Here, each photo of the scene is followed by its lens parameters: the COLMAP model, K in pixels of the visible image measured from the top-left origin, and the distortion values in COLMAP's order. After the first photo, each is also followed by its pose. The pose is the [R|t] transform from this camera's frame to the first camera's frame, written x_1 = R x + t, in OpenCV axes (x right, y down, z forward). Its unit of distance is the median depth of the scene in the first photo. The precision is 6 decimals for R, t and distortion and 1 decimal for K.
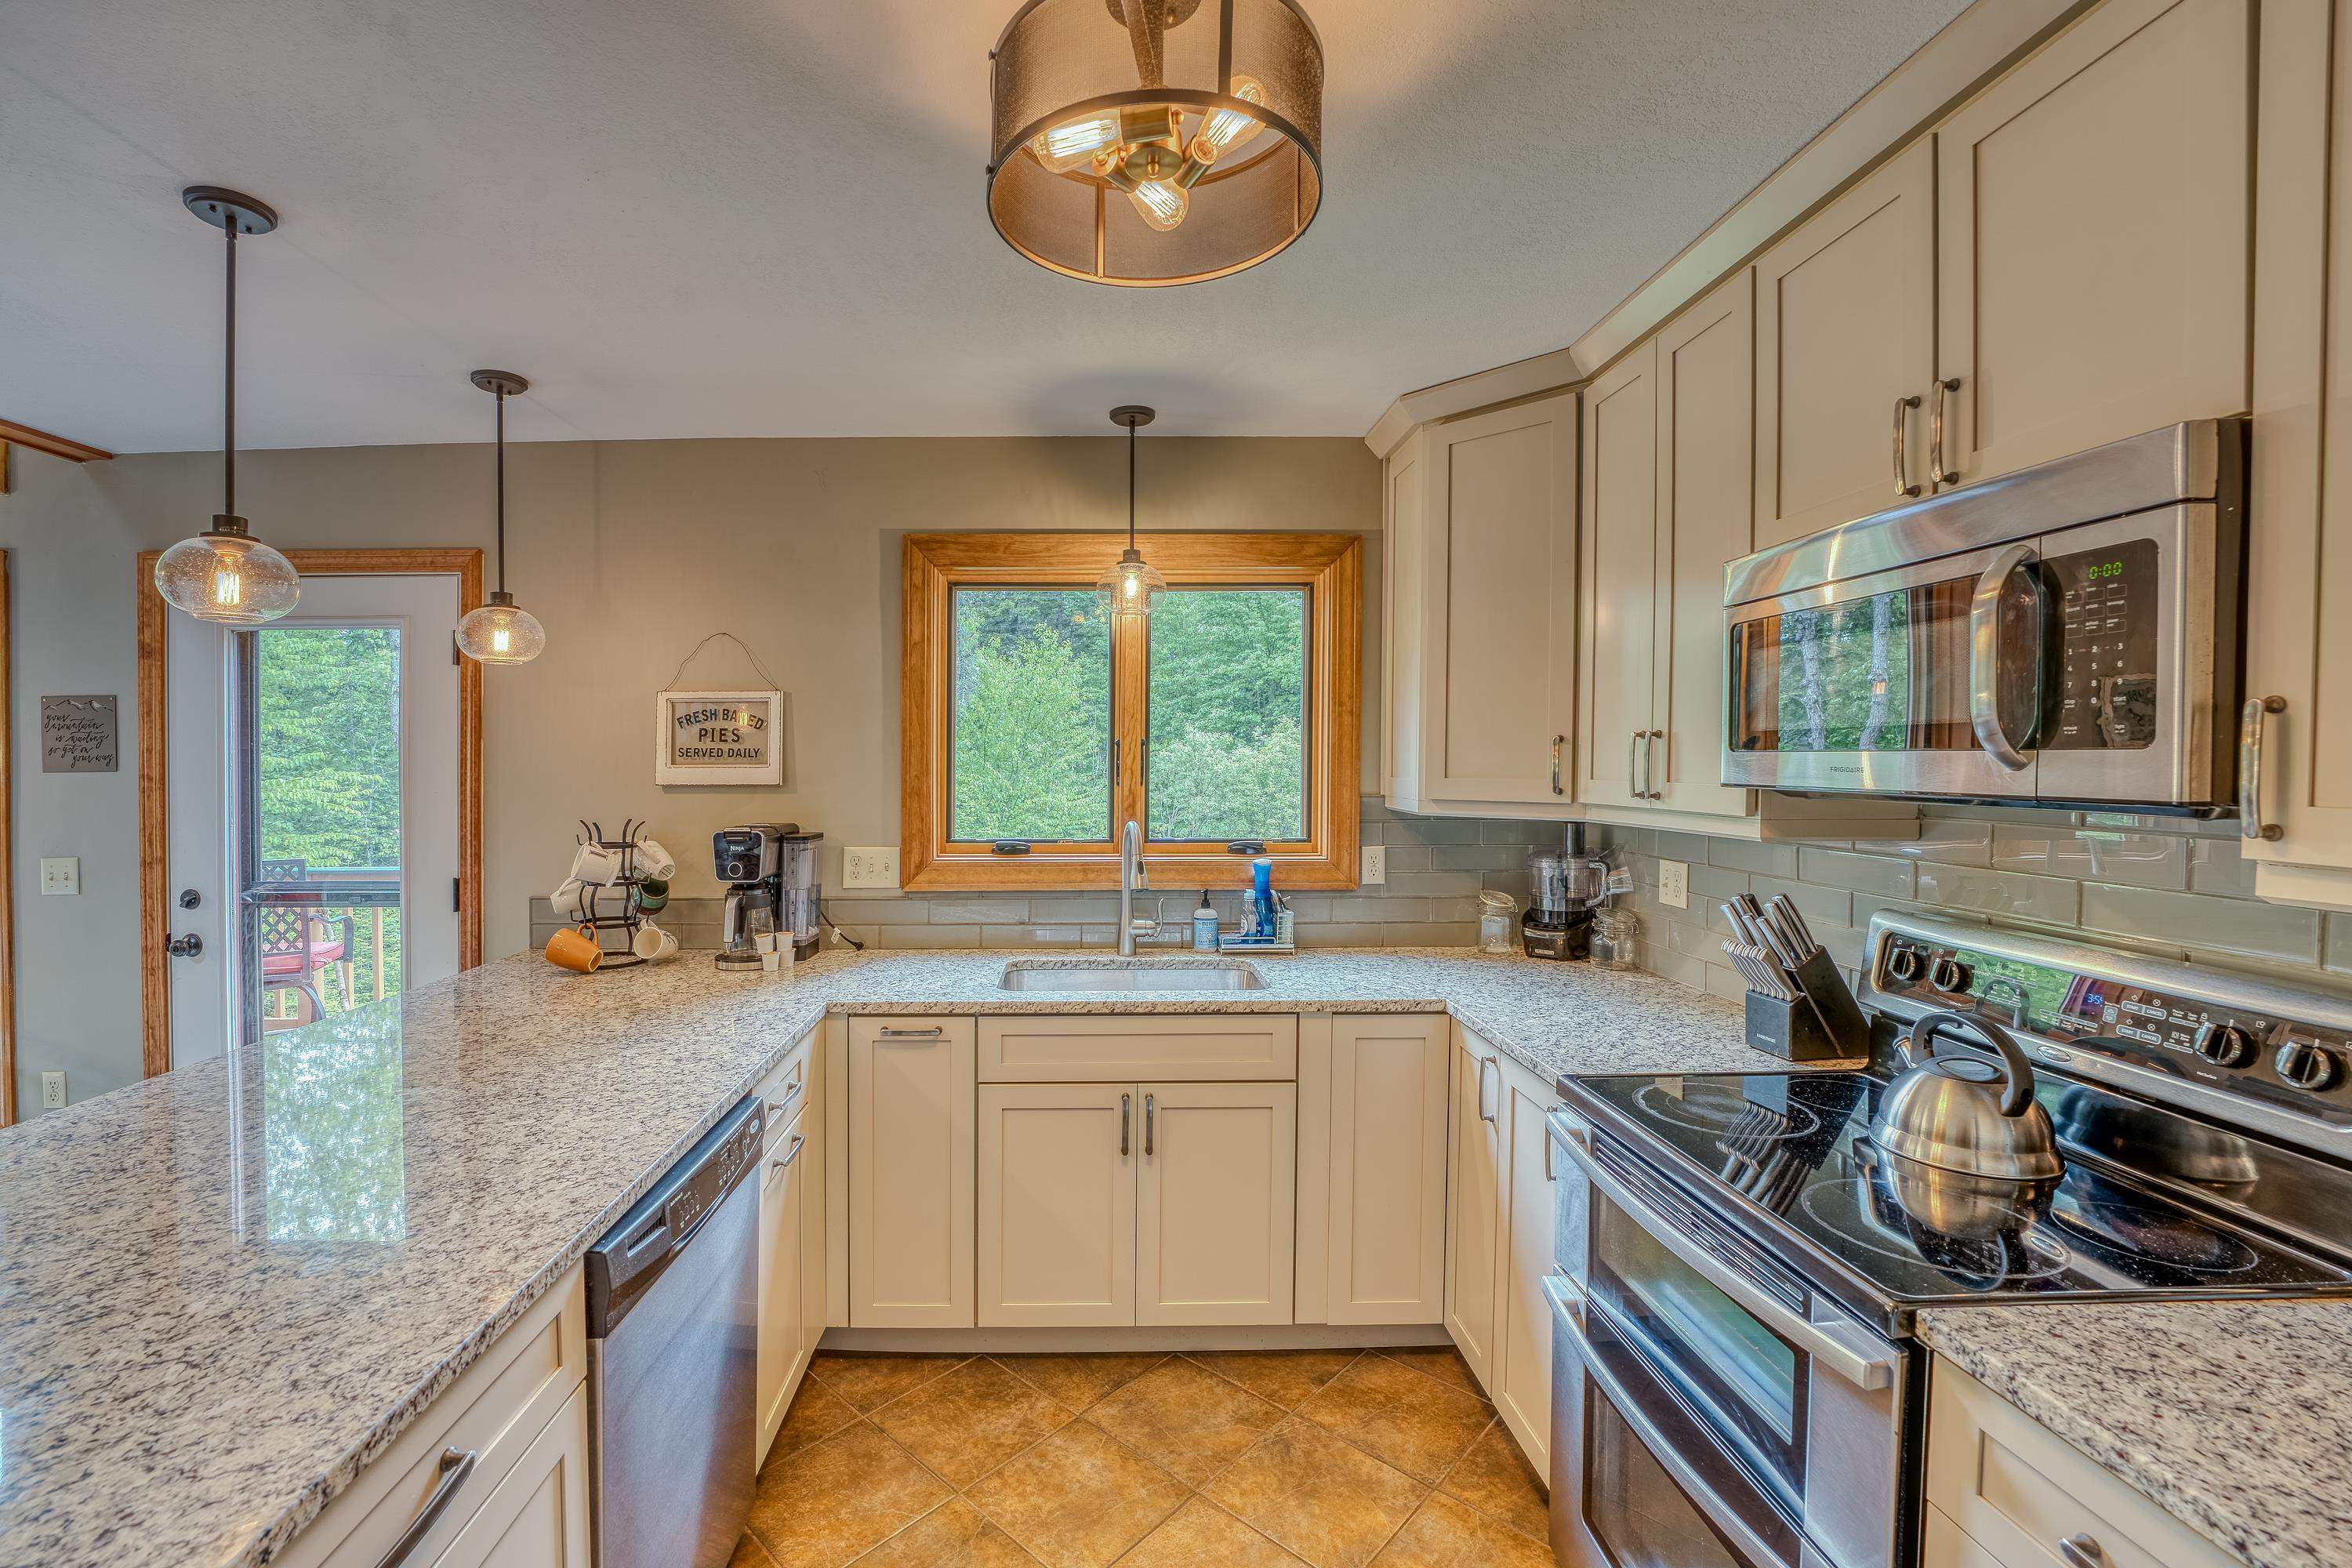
lens RADIAL K [[964.4, 0, 1114.0], [0, 964.4, 773.8], [0, 0, 1]] dist [-0.021981, 0.000285]
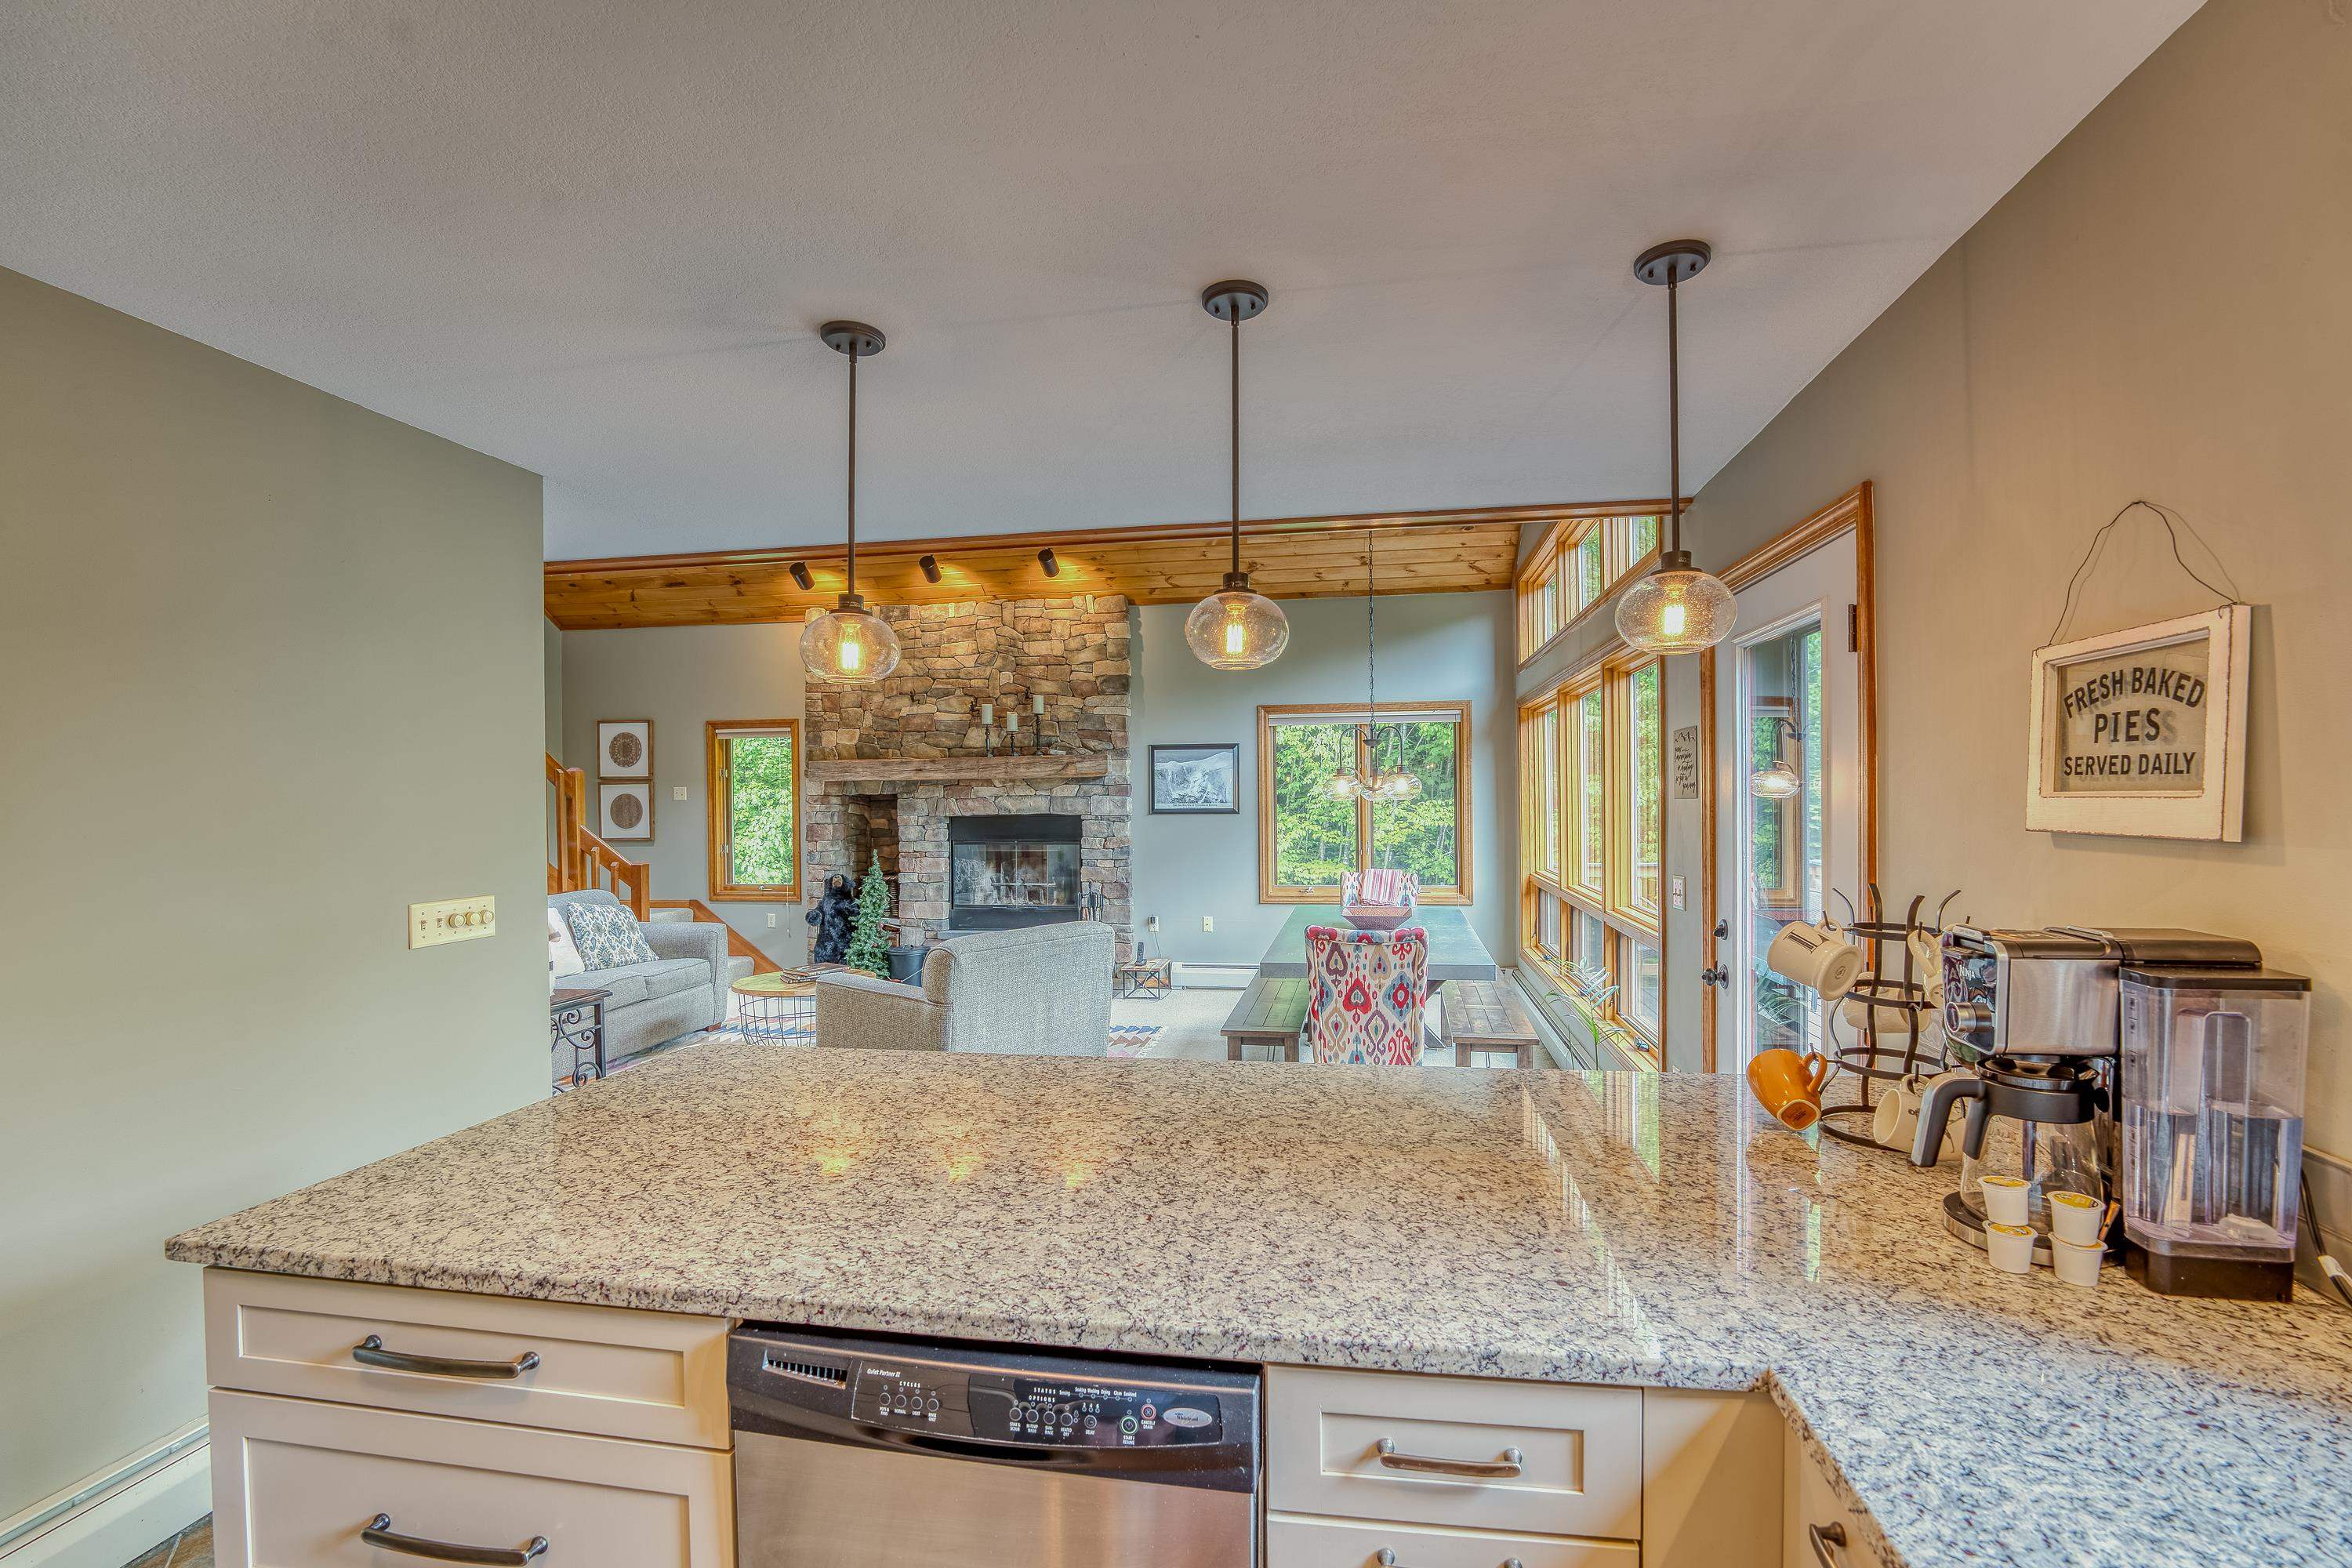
lens RADIAL K [[996.4, 0, 1216.5], [0, 996.4, 789.7], [0, 0, 1]] dist [-0.006822, -0.000503]
pose [[-0.161445, -0.001766, -0.986880, 0.119951], [-0.000278, 0.999998, -0.001744, -0.009184], [0.986882, -0.000008, -0.161446, 0.656009]]
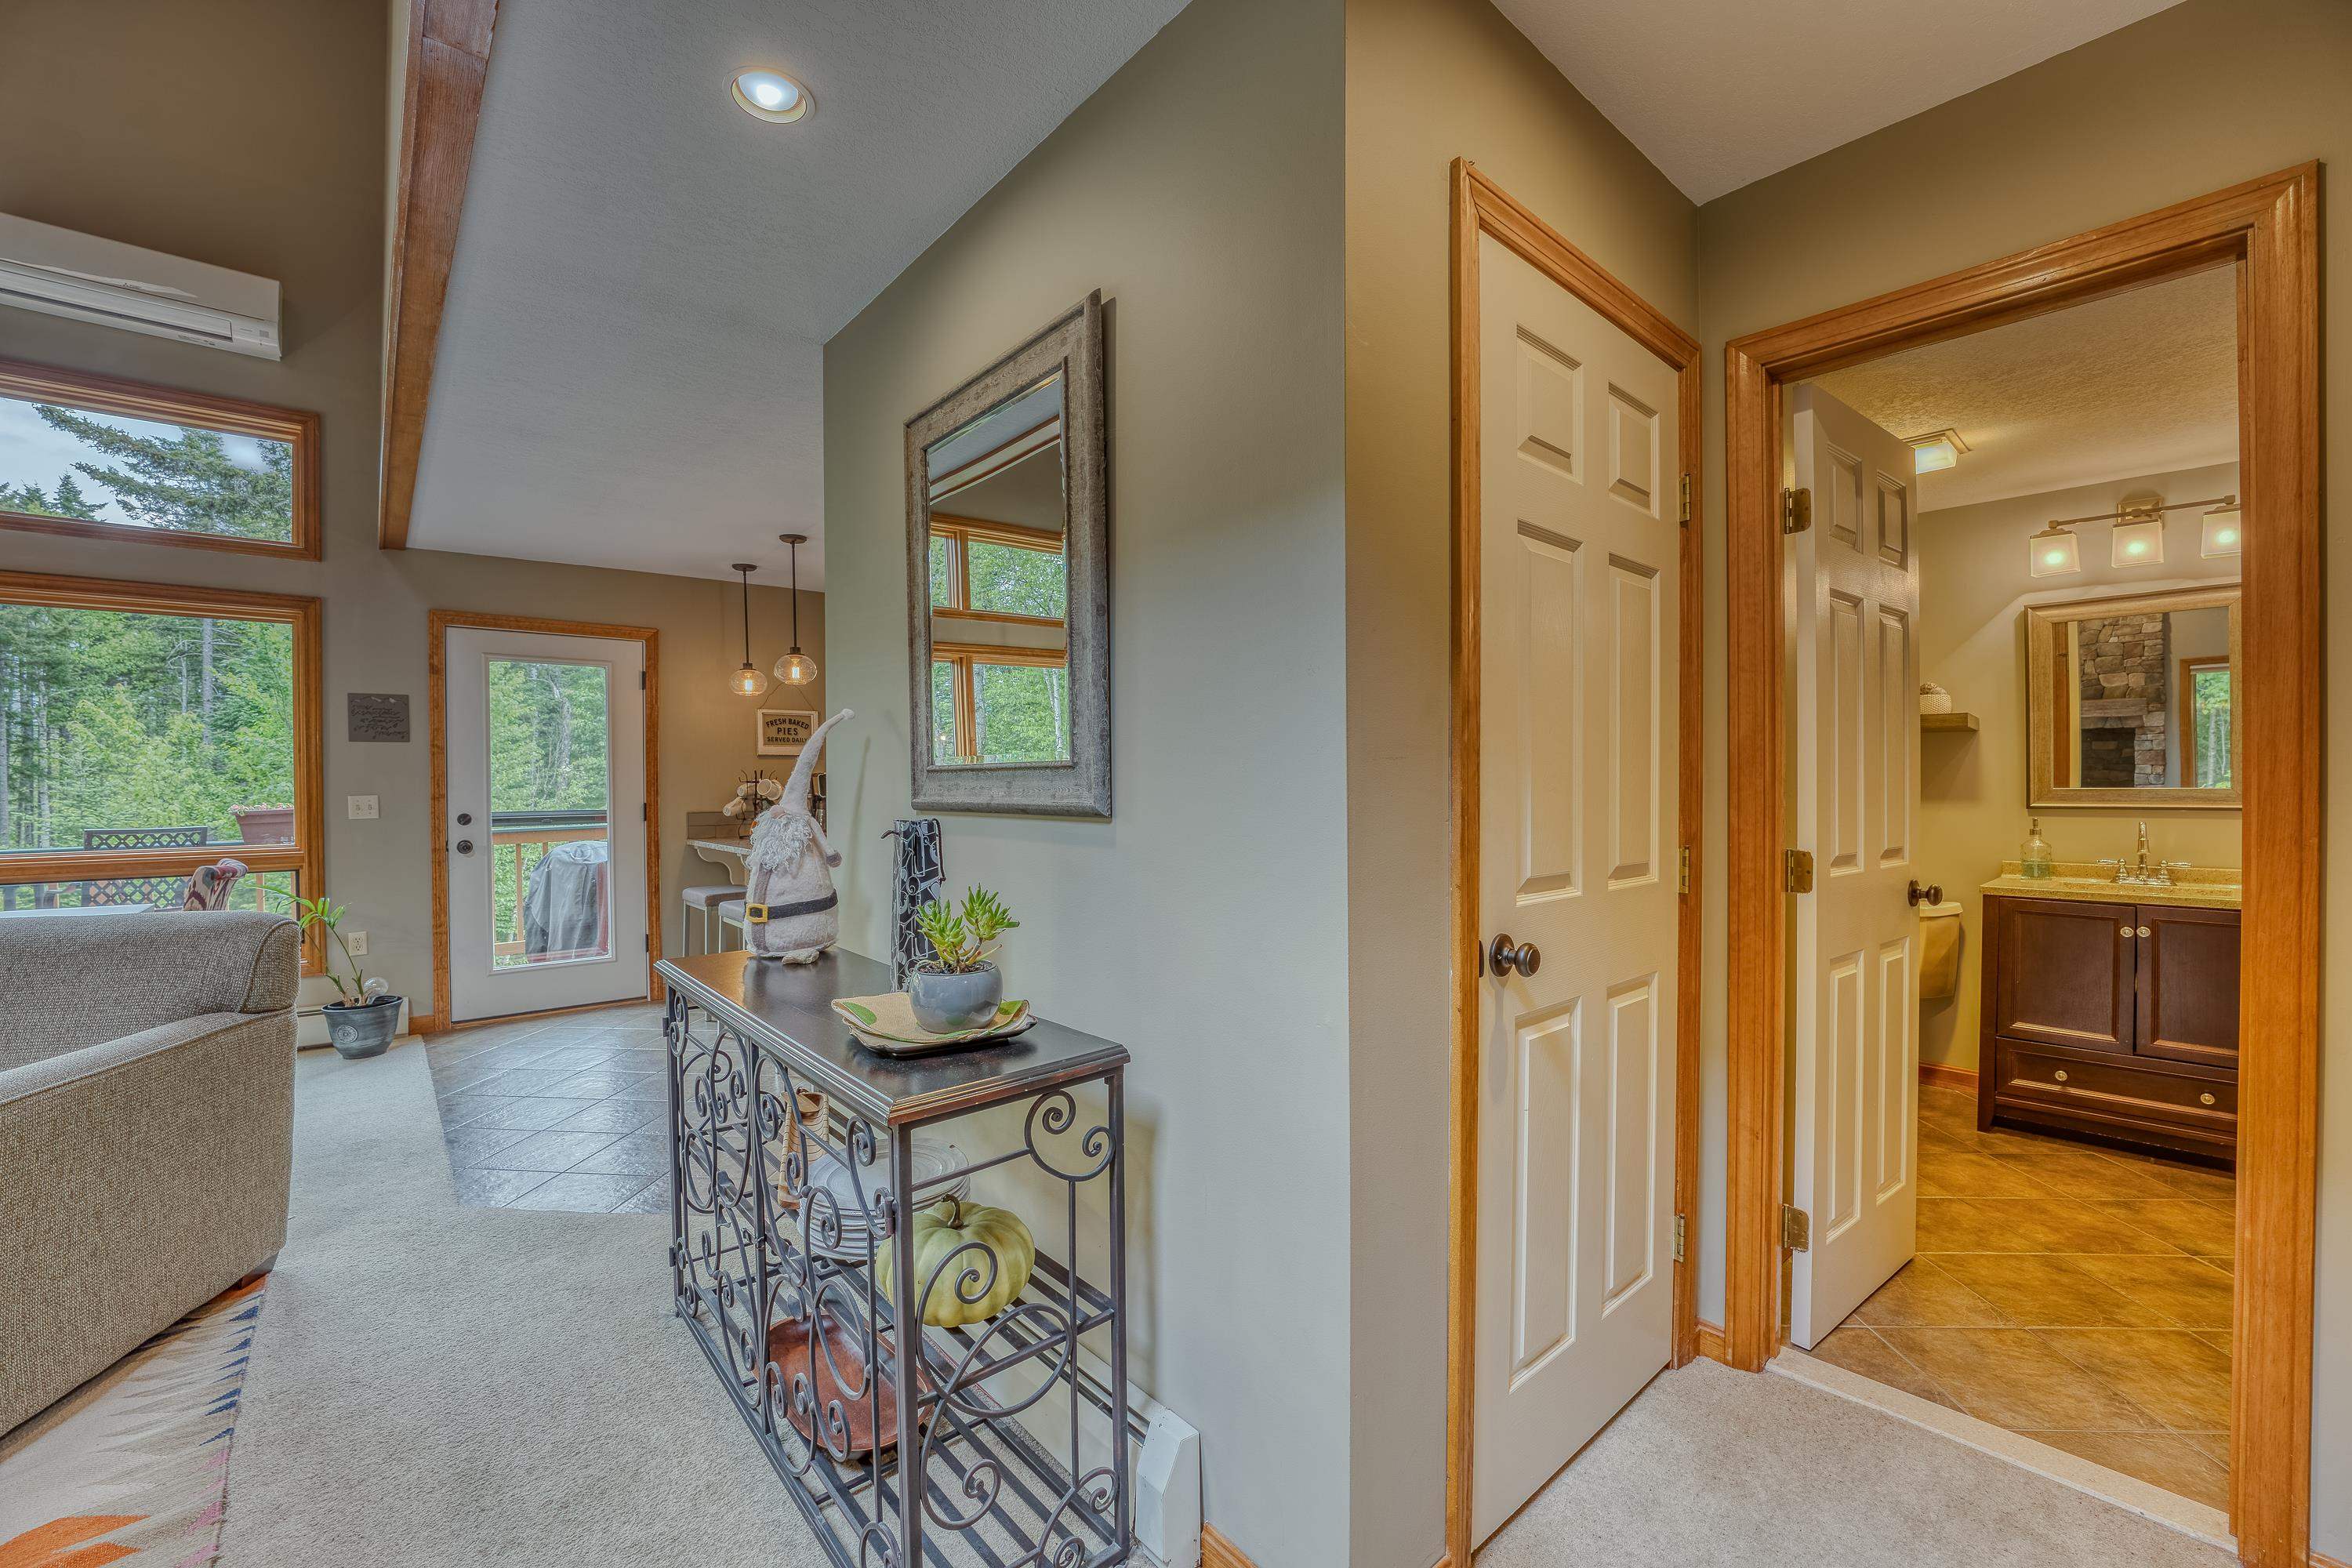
lens RADIAL K [[946.9, 0, 1167.2], [0, 946.9, 786.4], [0, 0, 1]] dist [-0.026041, 0.001987]
pose [[0.766818, -0.006731, 0.641829, -1.091321], [0.013304, 0.999897, -0.005408, 0.100473], [-0.641726, 0.012686, 0.766829, -1.079307]]
